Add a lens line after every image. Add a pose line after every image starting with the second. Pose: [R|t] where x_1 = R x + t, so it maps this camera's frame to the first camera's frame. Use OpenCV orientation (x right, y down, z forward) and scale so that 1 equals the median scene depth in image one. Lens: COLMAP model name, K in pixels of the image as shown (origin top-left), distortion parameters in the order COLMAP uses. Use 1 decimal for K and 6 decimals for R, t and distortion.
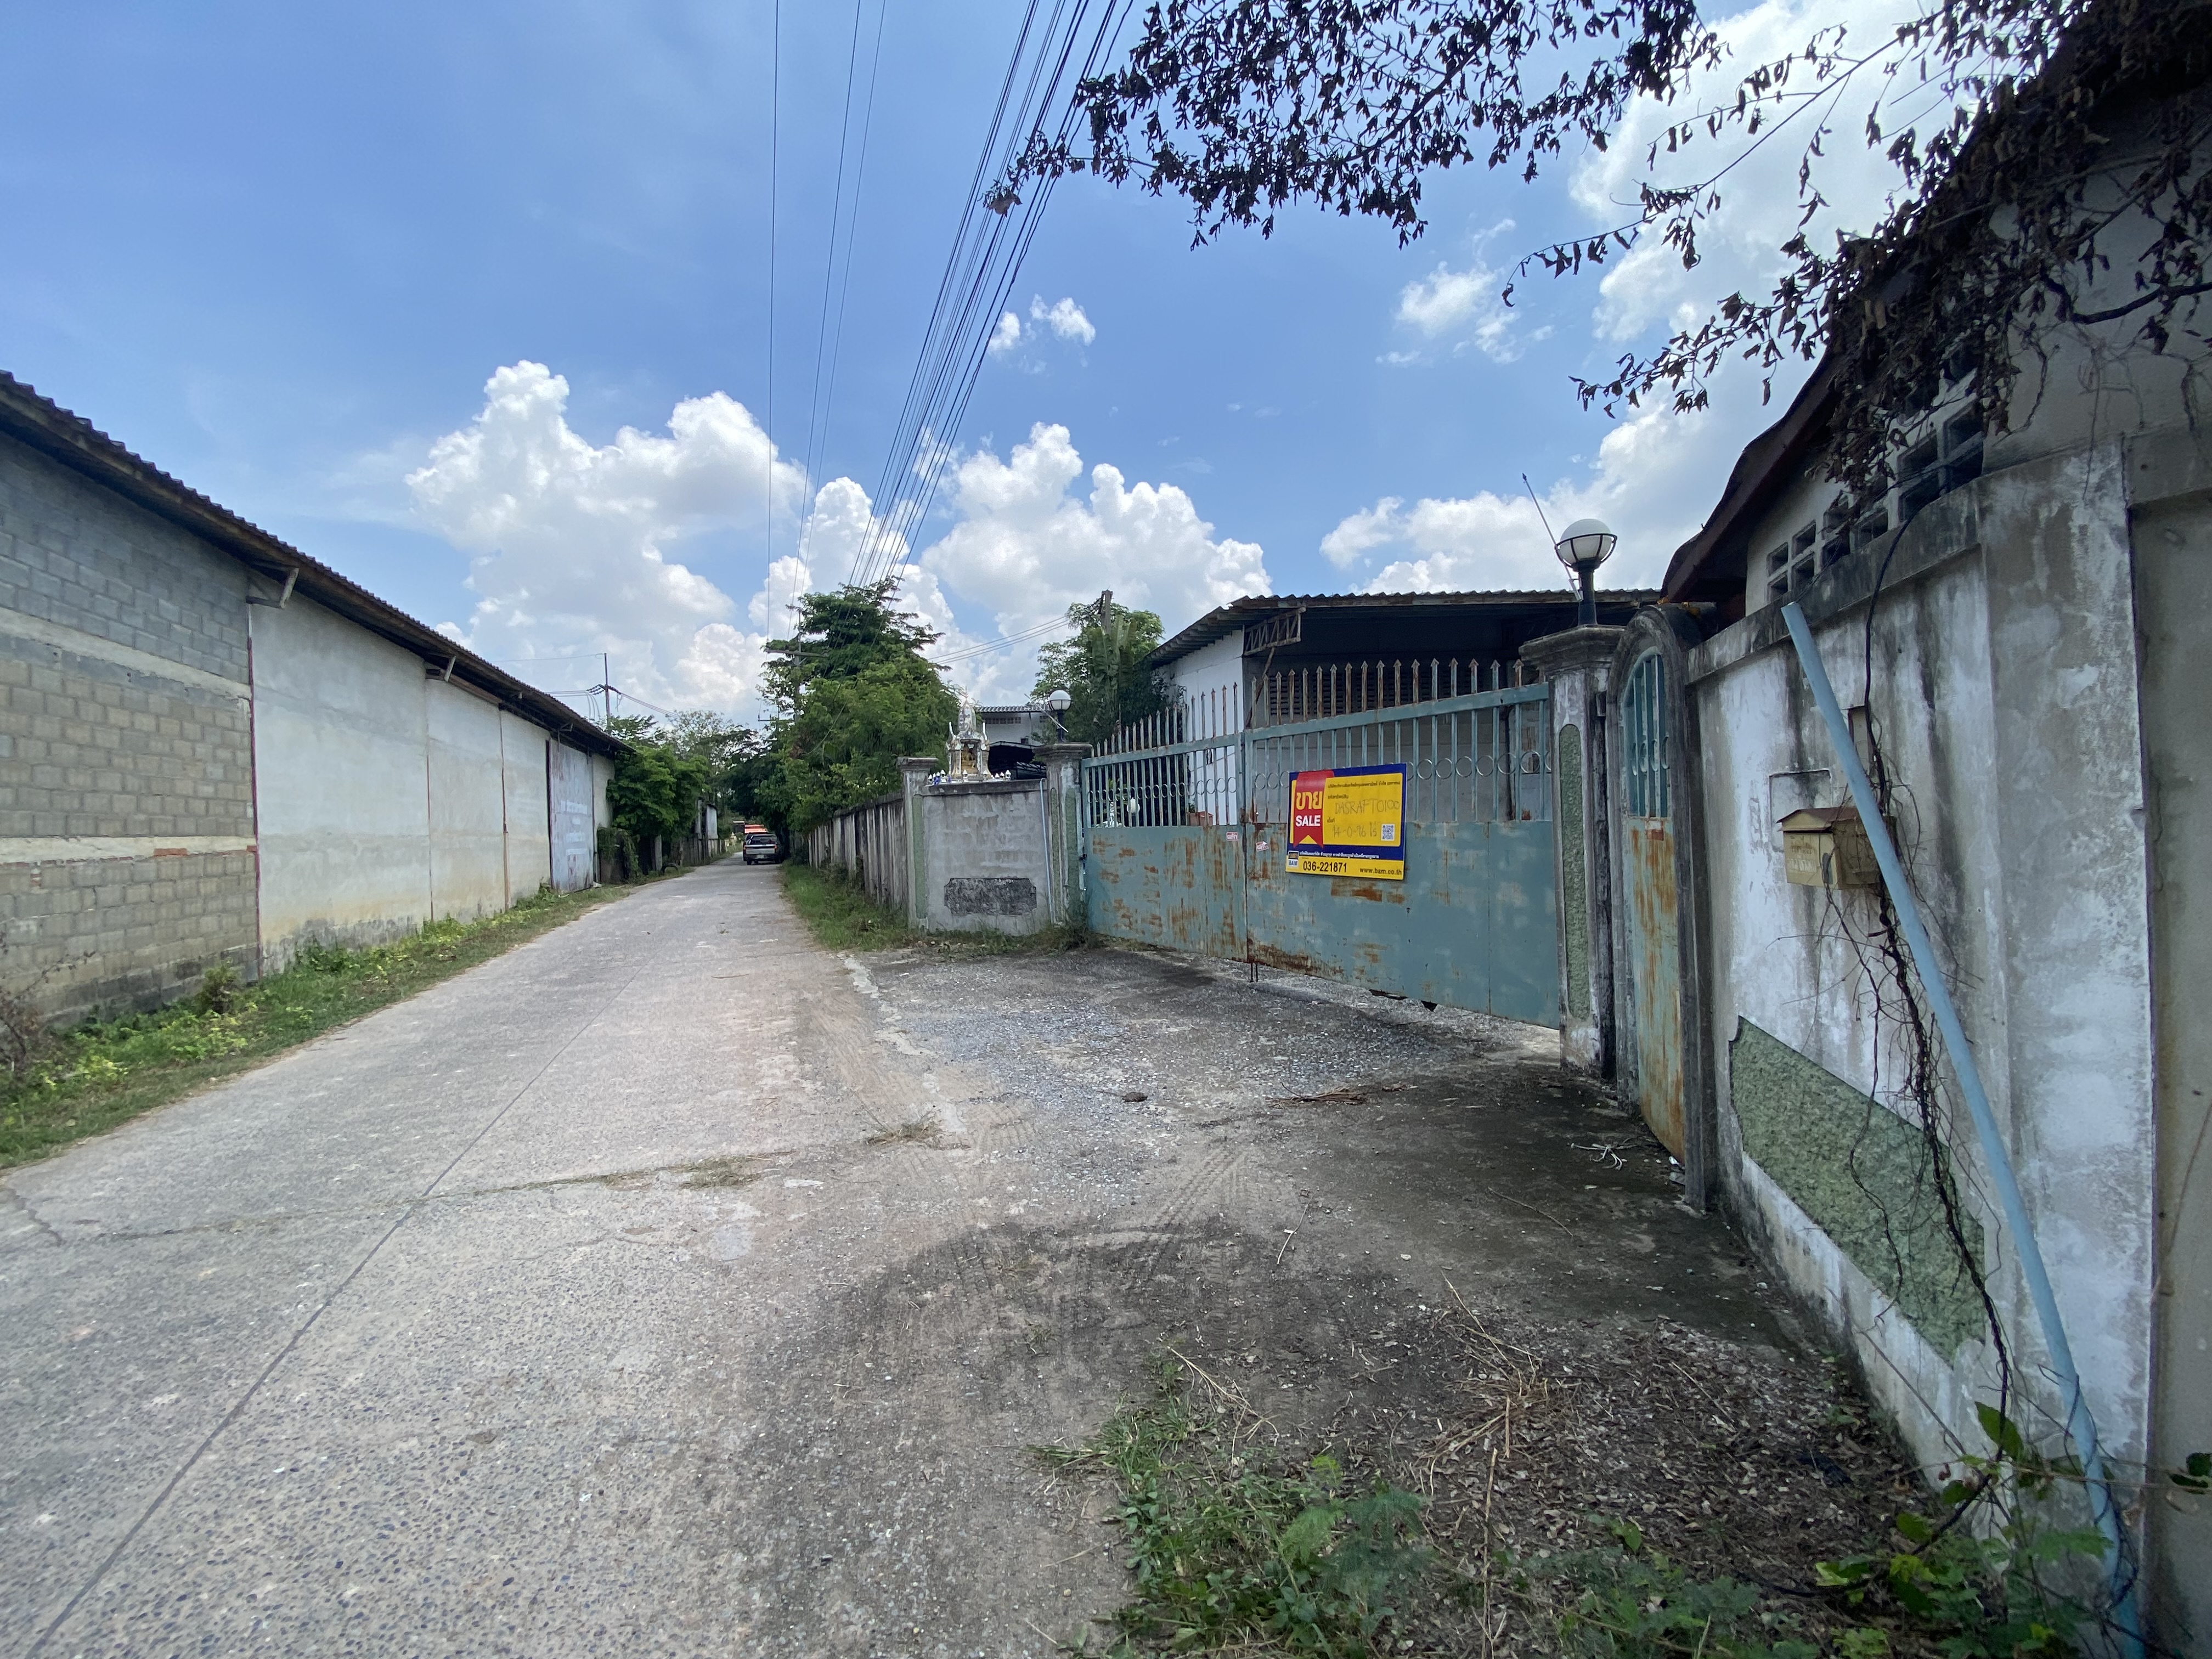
lens RADIAL K [[889.3, 0, 1092.2], [0, 889.3, 828.1], [0, 0, 1]] dist [0.048537, -0.040066]
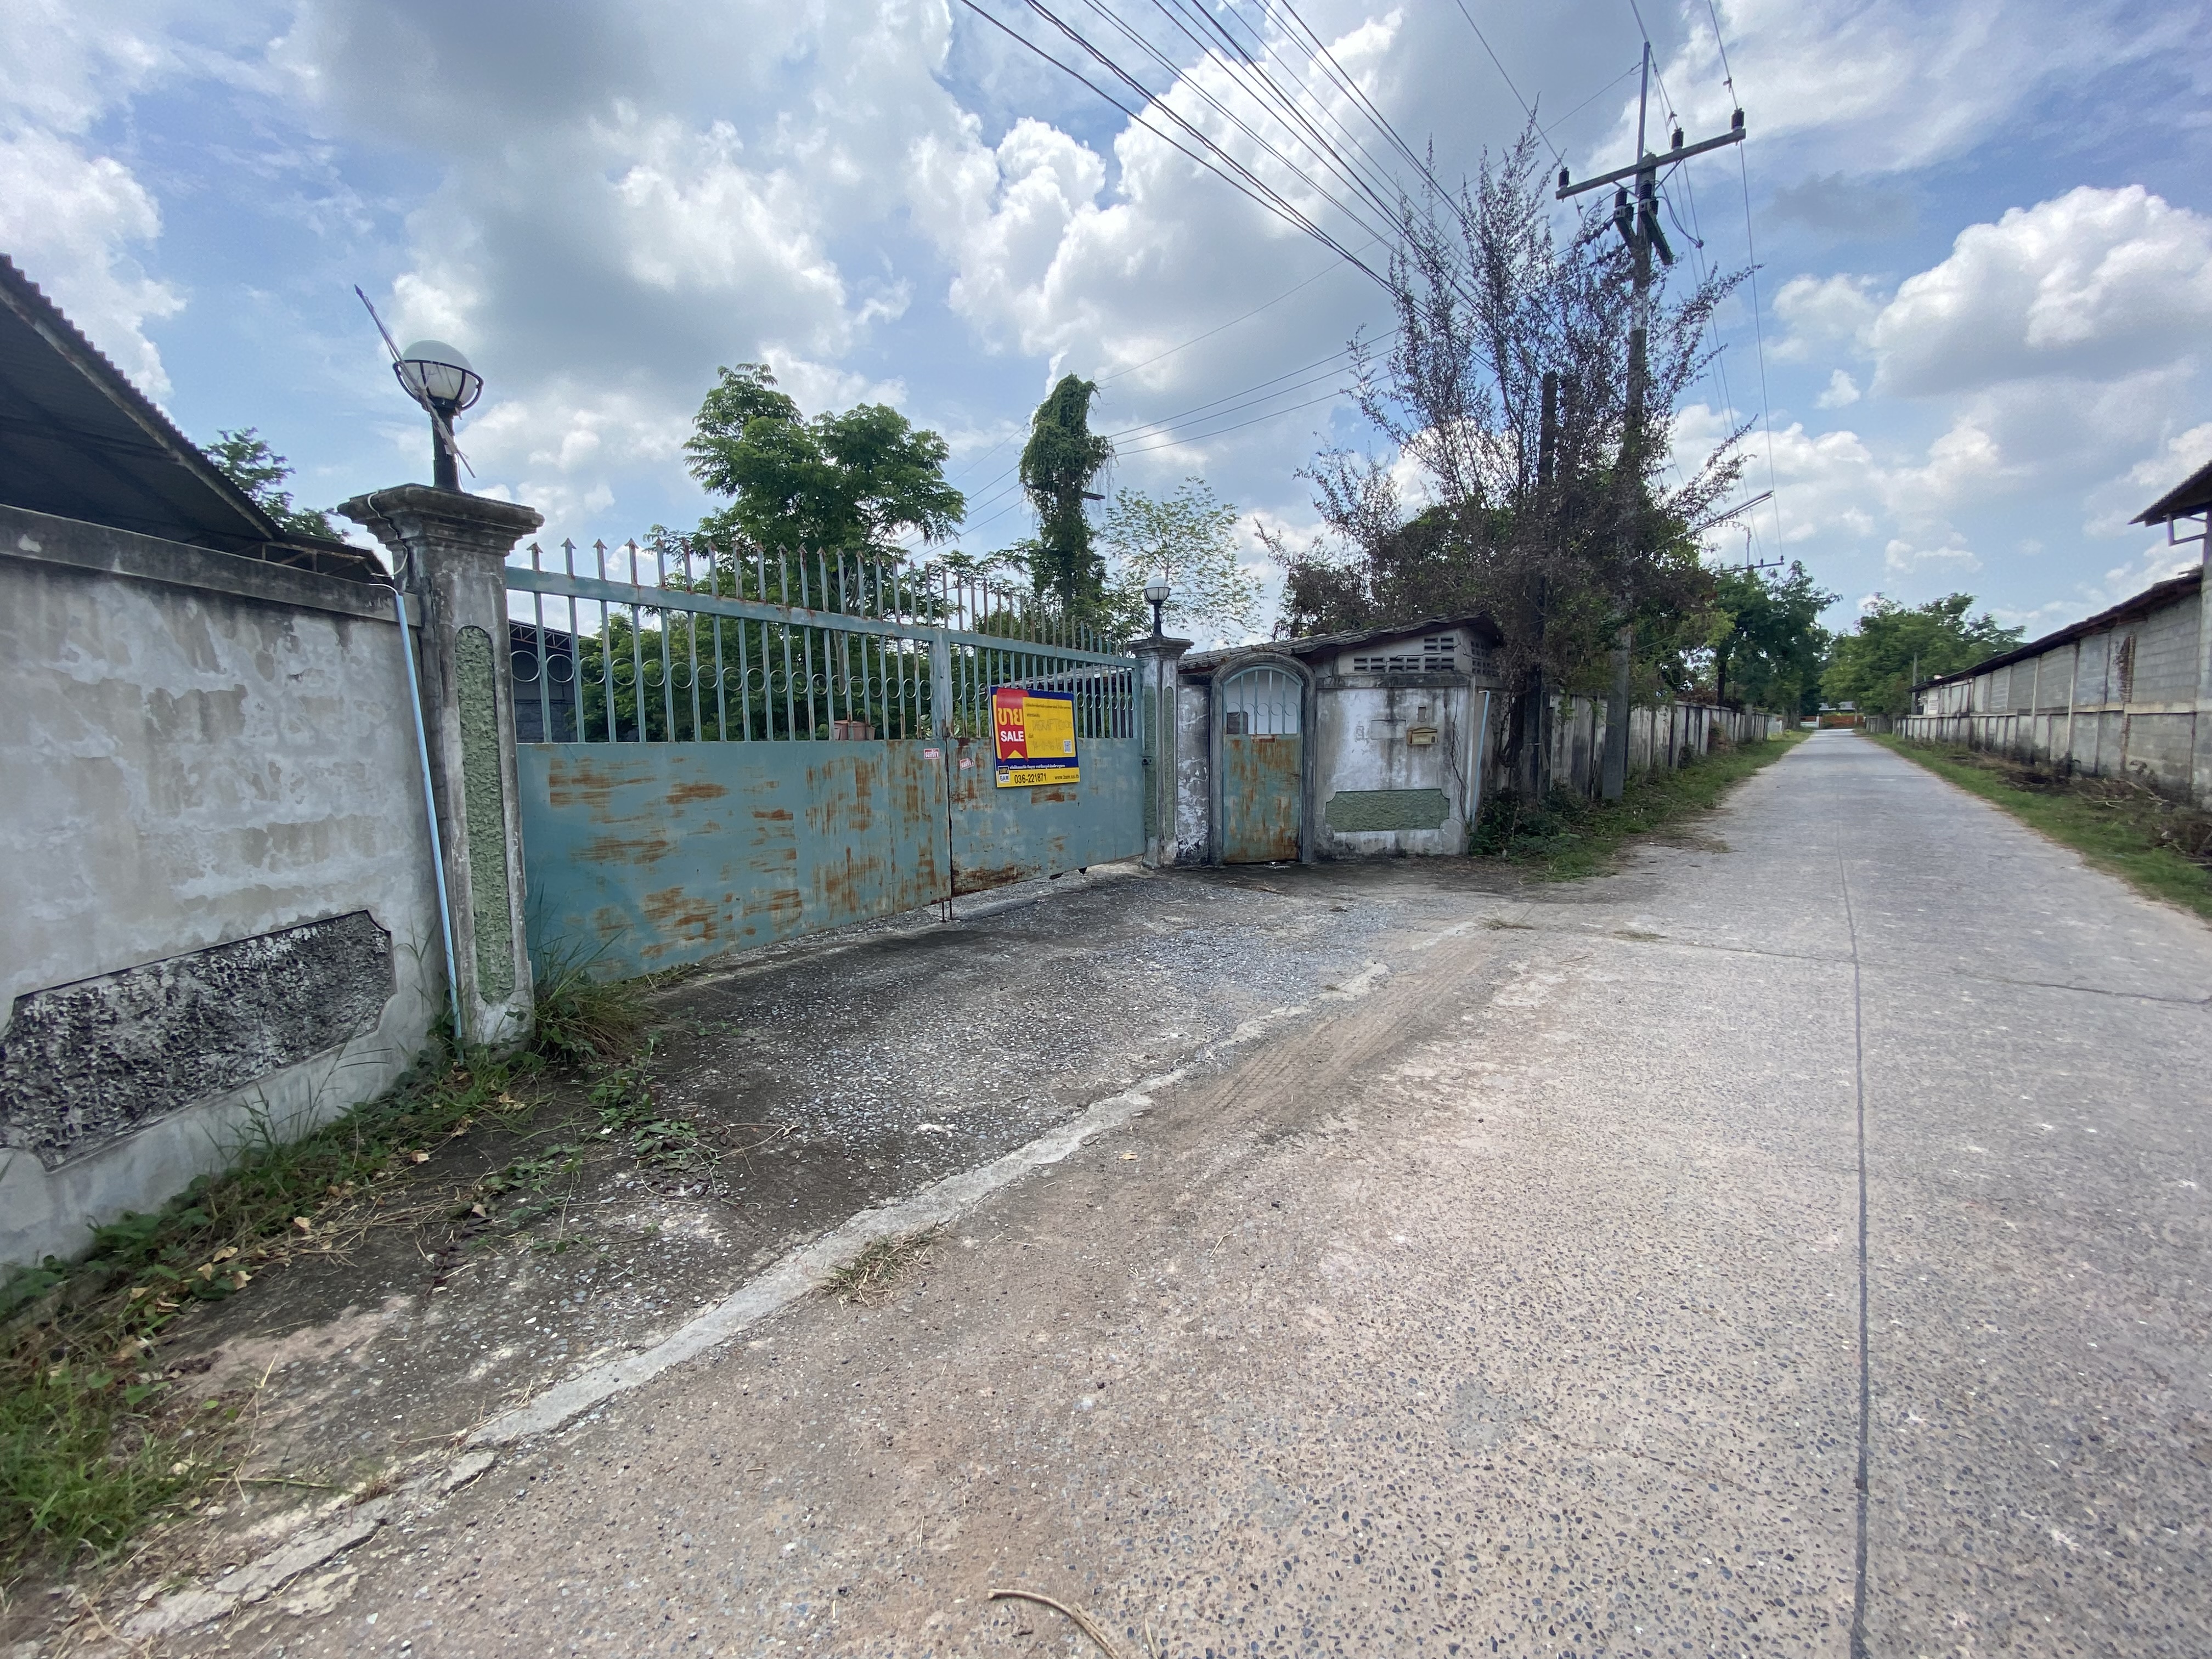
lens RADIAL K [[889.3, 0, 1092.2], [0, 889.3, 828.1], [0, 0, 1]] dist [0.048537, -0.040066]
pose [[-0.503157, -0.043322, 0.863108, -0.931781], [0.041070, 0.996415, 0.073955, 0.033837], [-0.863218, 0.072659, -0.499574, 1.896386]]
